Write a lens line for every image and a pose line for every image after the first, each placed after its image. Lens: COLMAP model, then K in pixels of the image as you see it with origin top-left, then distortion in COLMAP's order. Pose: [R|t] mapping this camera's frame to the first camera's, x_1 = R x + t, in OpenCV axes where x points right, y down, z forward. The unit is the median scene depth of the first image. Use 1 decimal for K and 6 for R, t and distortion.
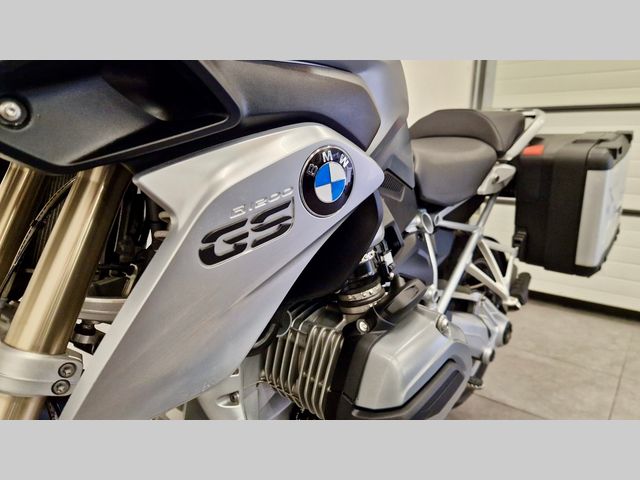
lens RADIAL K [[452.4, 0, 305.6], [0, 452.4, 237.3], [0, 0, 1]] dist [0.049396, -0.001735]
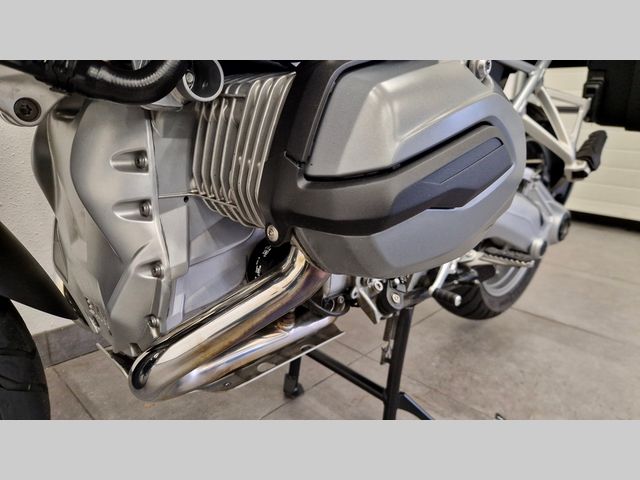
lens RADIAL K [[451.1, 0, 285.9], [0, 451.1, 238.9], [0, 0, 1]] dist [0.003148, 0.002727]
pose [[0.992548, 0.010513, -0.121398, 0.064875], [0.002934, 0.993920, 0.110064, 0.165965], [0.121817, -0.109600, 0.986483, 0.190972]]
